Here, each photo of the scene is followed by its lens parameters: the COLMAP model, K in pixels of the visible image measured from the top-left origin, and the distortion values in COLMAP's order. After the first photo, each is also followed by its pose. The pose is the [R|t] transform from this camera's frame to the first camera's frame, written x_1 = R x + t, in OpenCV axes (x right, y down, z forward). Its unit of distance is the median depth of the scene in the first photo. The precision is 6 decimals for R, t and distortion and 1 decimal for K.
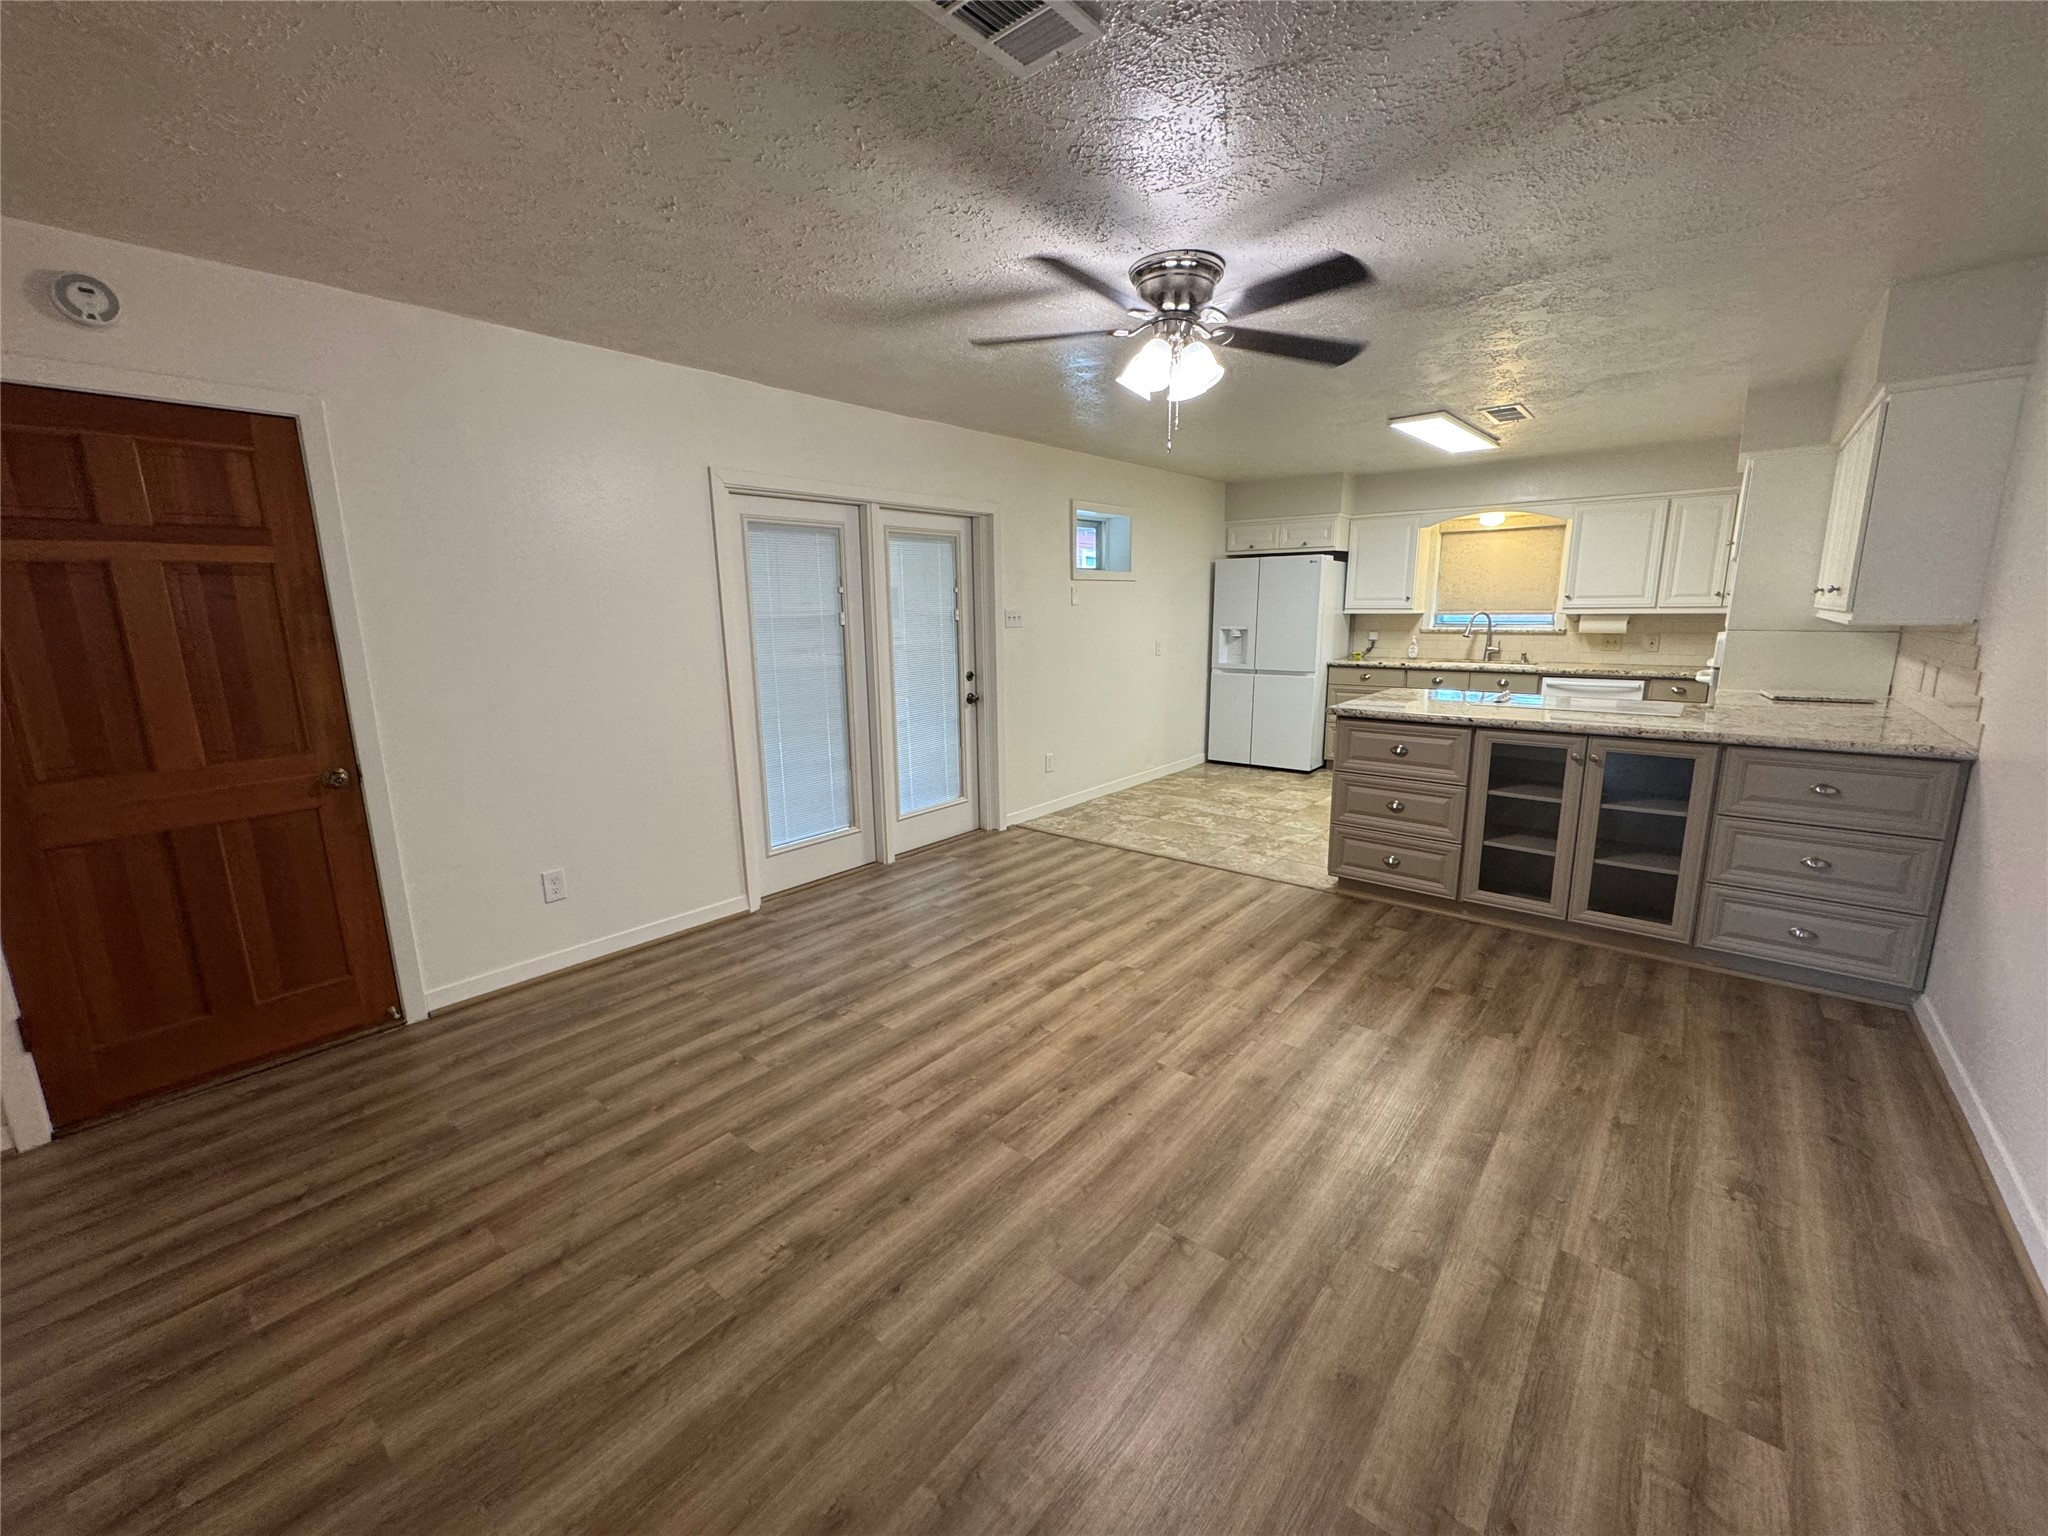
lens RADIAL K [[816.0, 0, 1022.4], [0, 816.0, 767.7], [0, 0, 1]] dist [-0.003108, 0.000498]
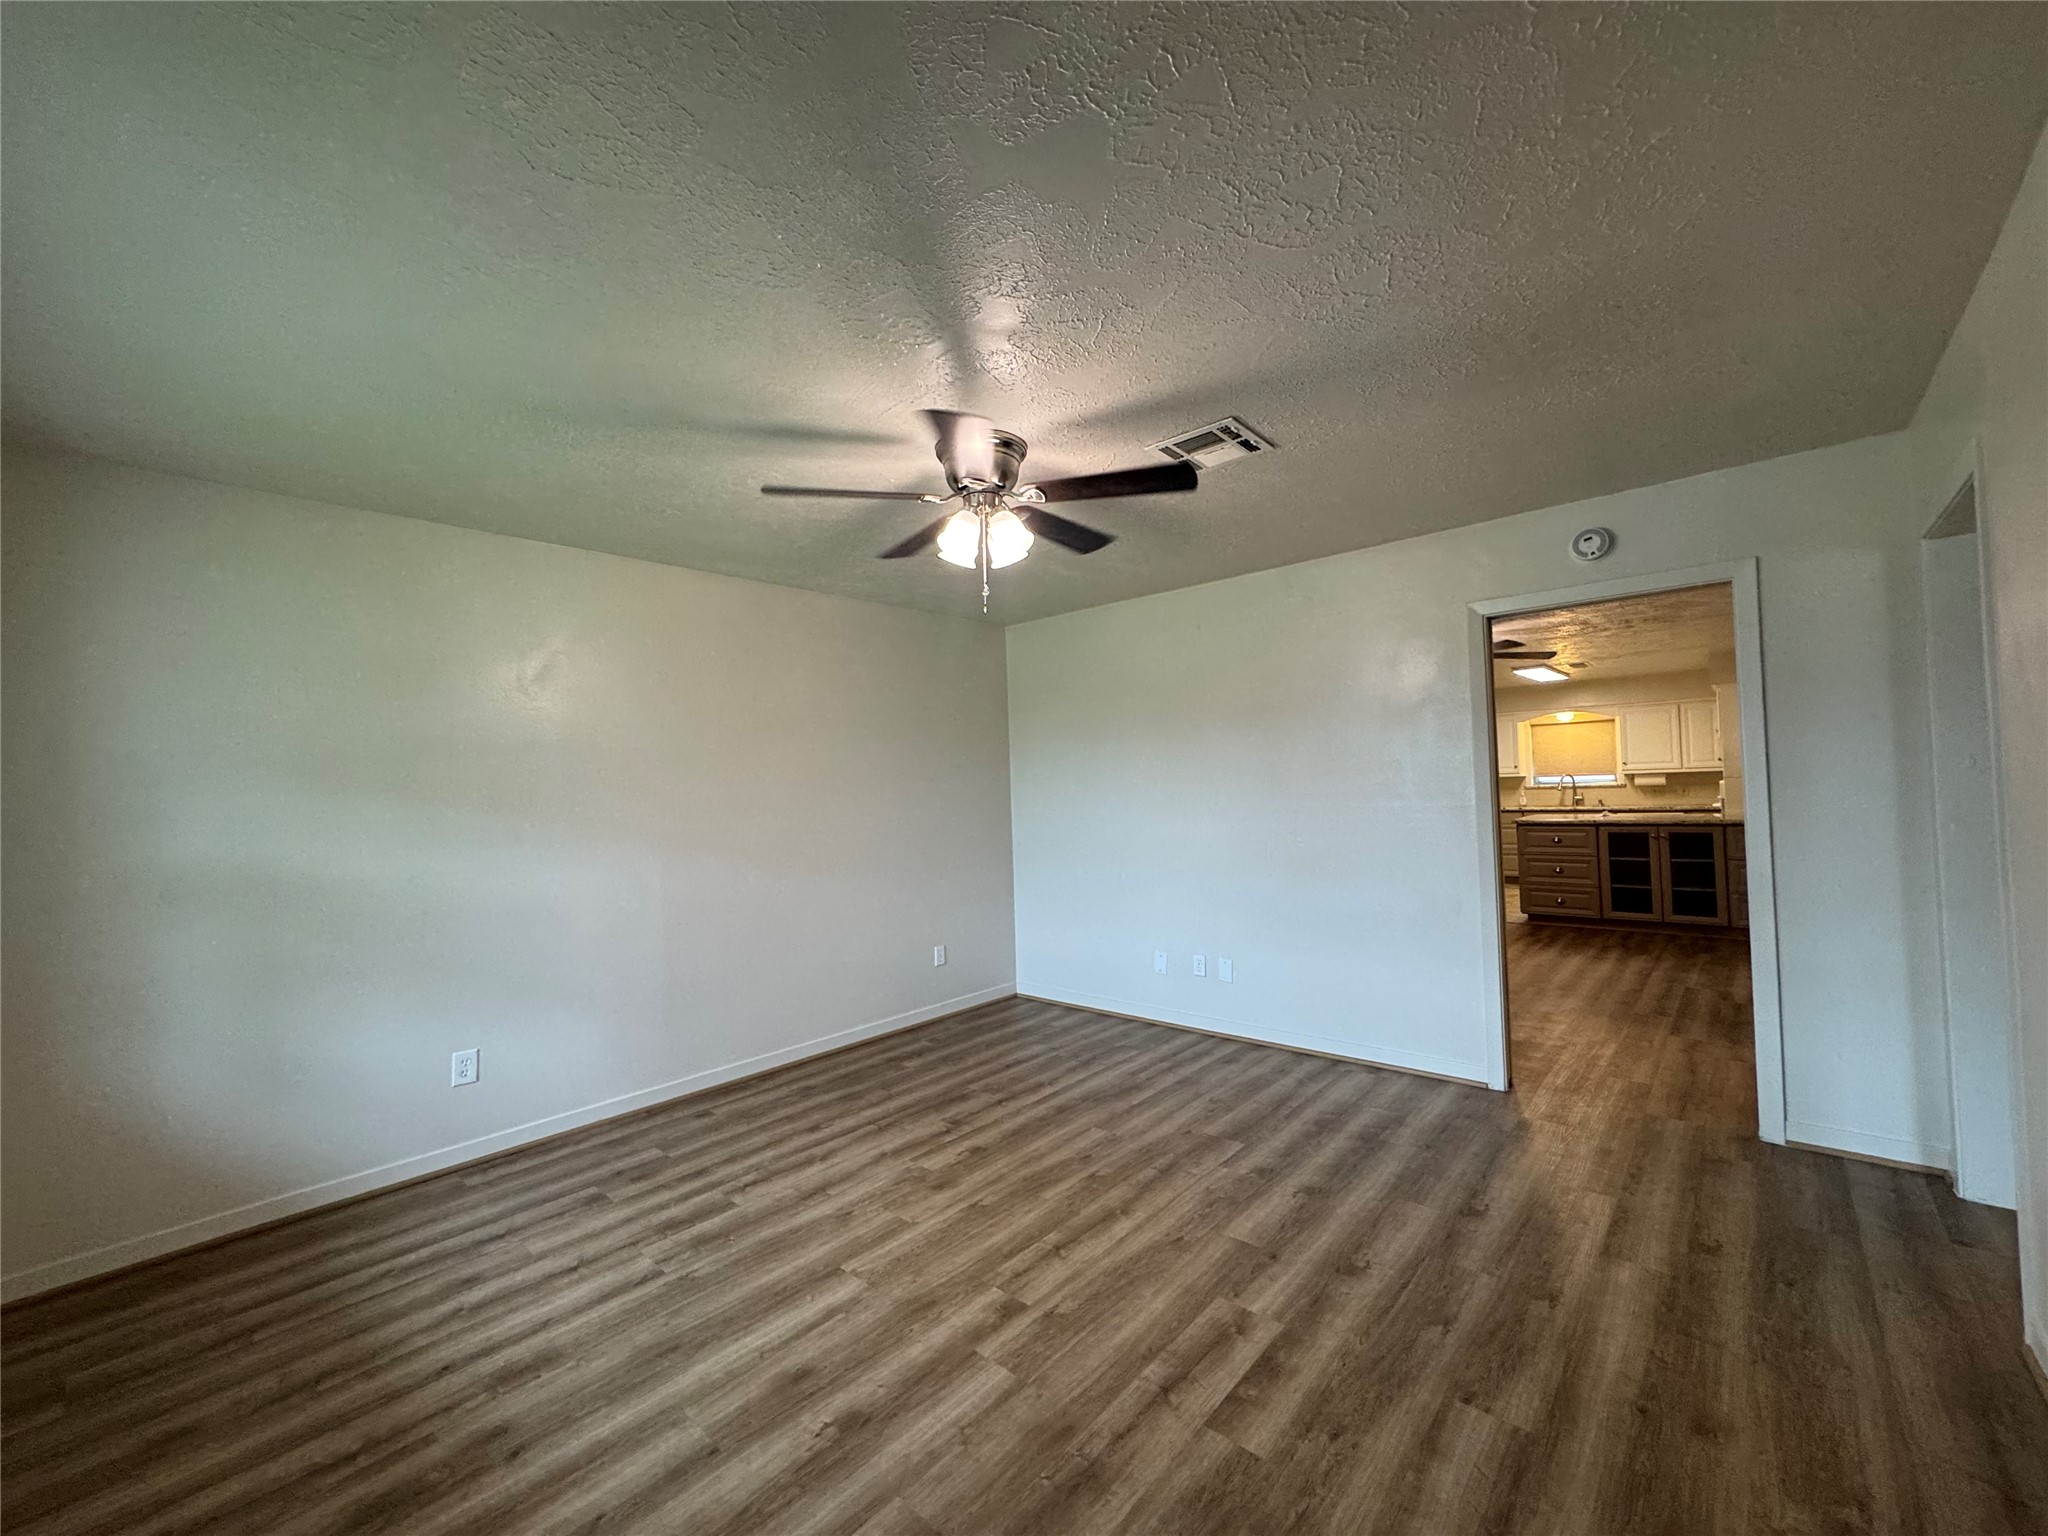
lens RADIAL K [[816.0, 0, 1022.4], [0, 816.0, 767.7], [0, 0, 1]] dist [-0.003108, 0.000498]
pose [[0.999265, -0.019574, -0.032960, -0.763761], [0.011793, 0.975079, -0.221546, 0.231930], [0.036475, 0.220994, 0.974593, -0.998624]]
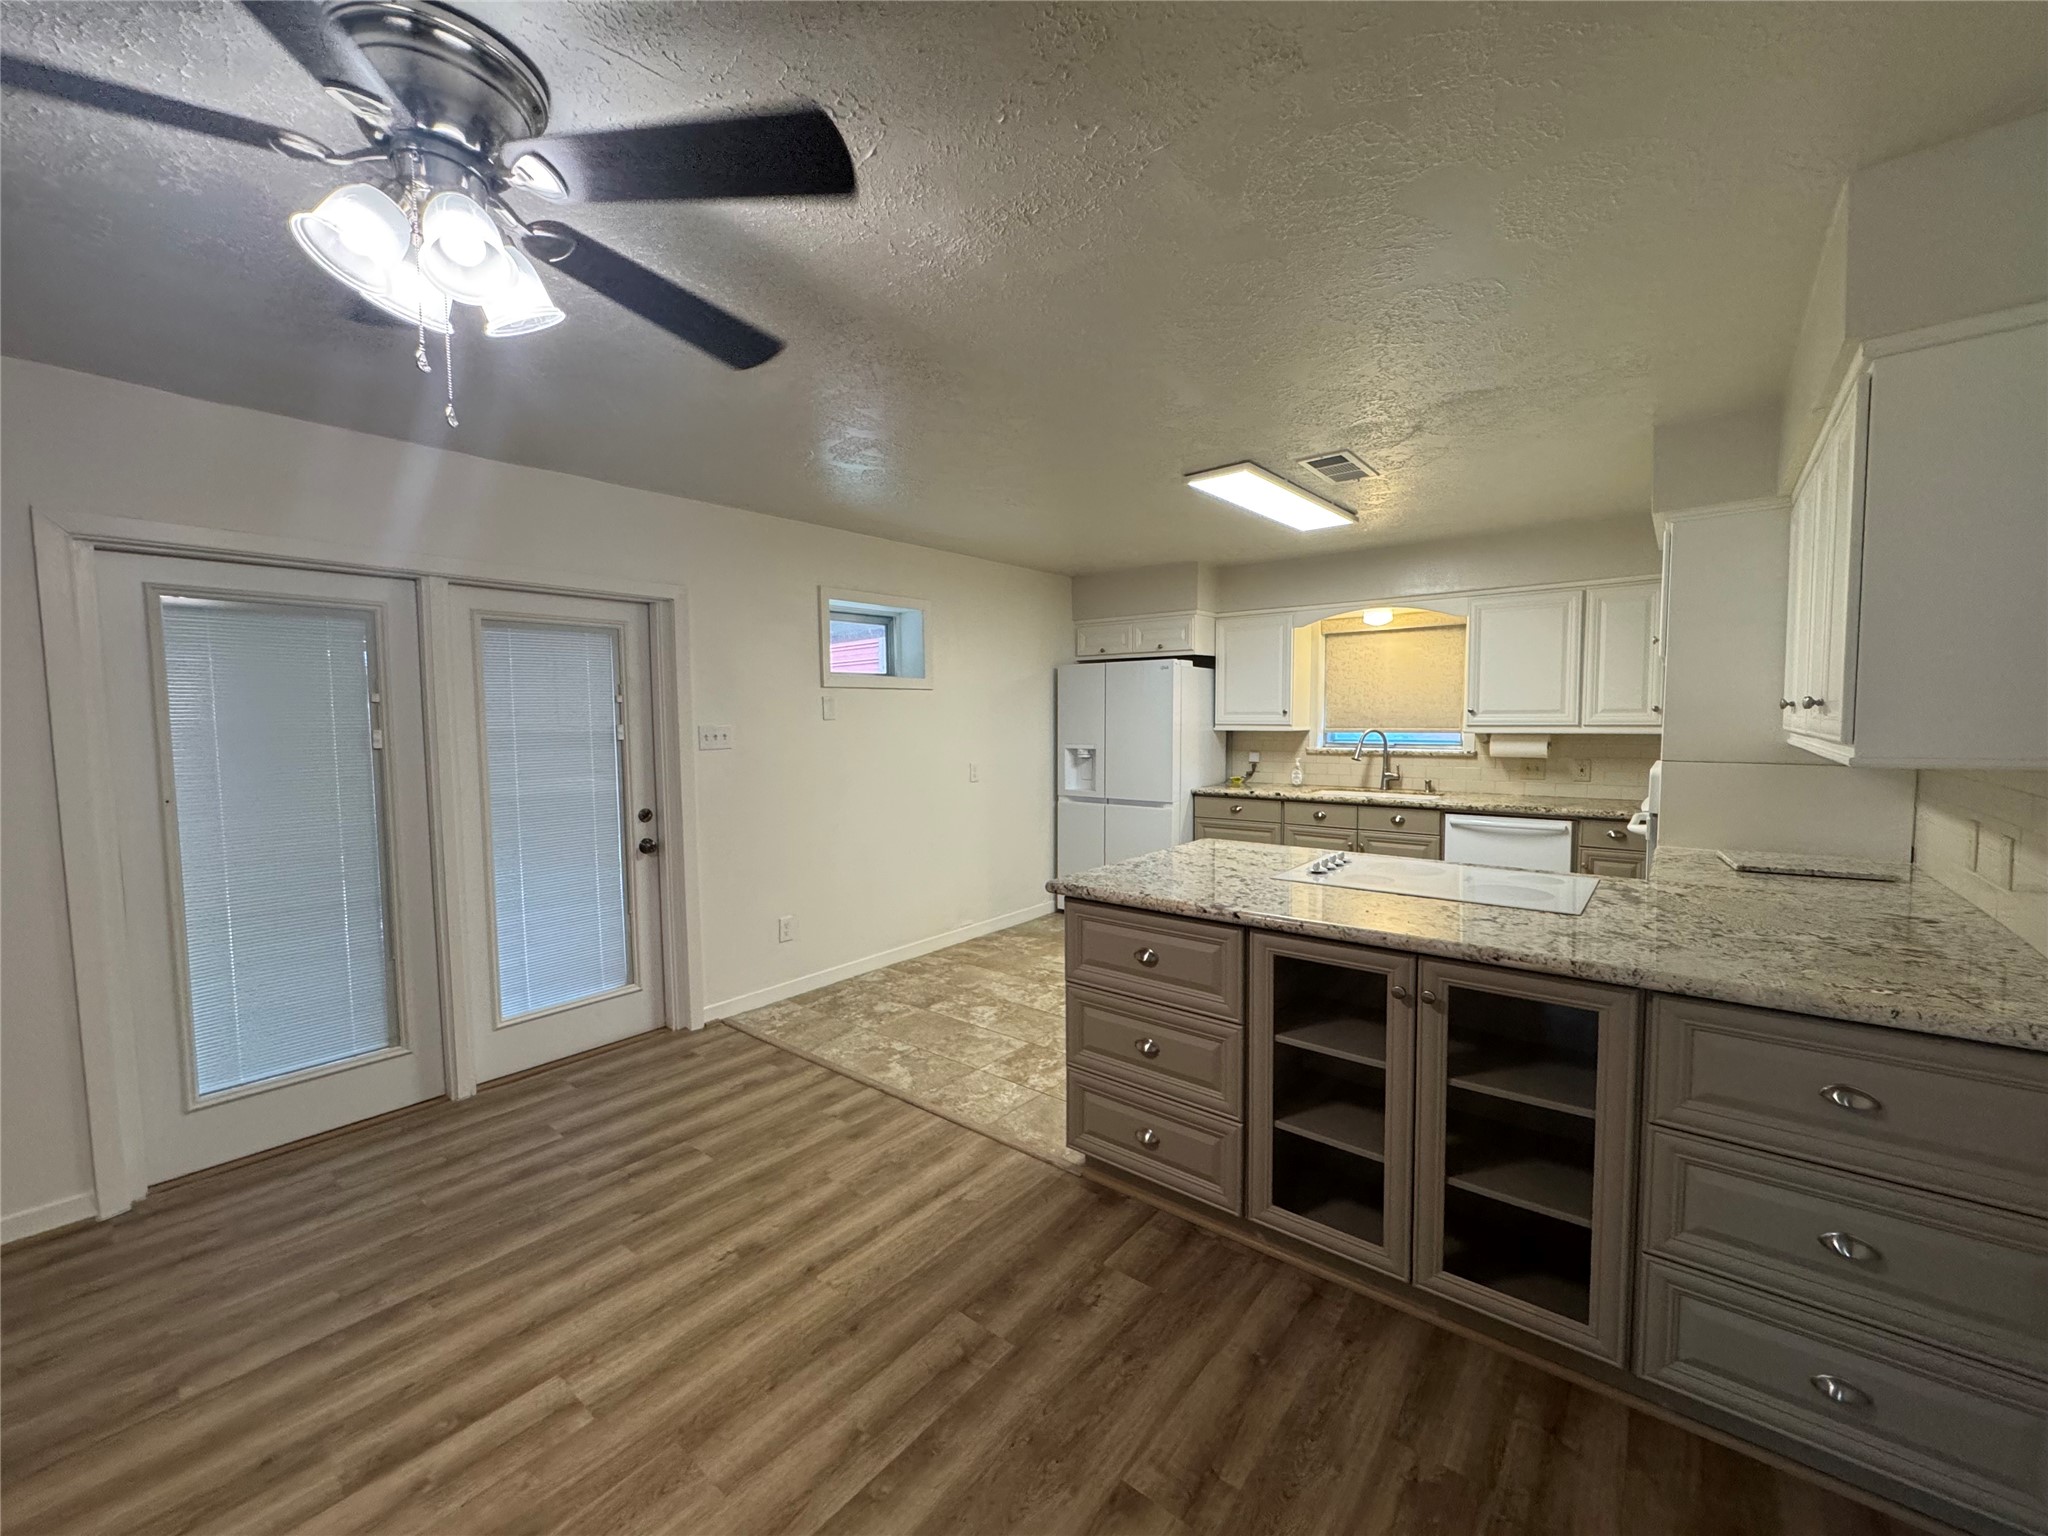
lens RADIAL K [[815.1, 0, 1023.0], [0, 815.1, 767.0], [0, 0, 1]] dist [-0.002749, 0.000245]
pose [[0.999909, 0.003669, 0.012952, 0.377552], [-0.001904, 0.991017, -0.133722, -0.084223], [-0.013326, 0.133685, 0.990934, 0.388514]]
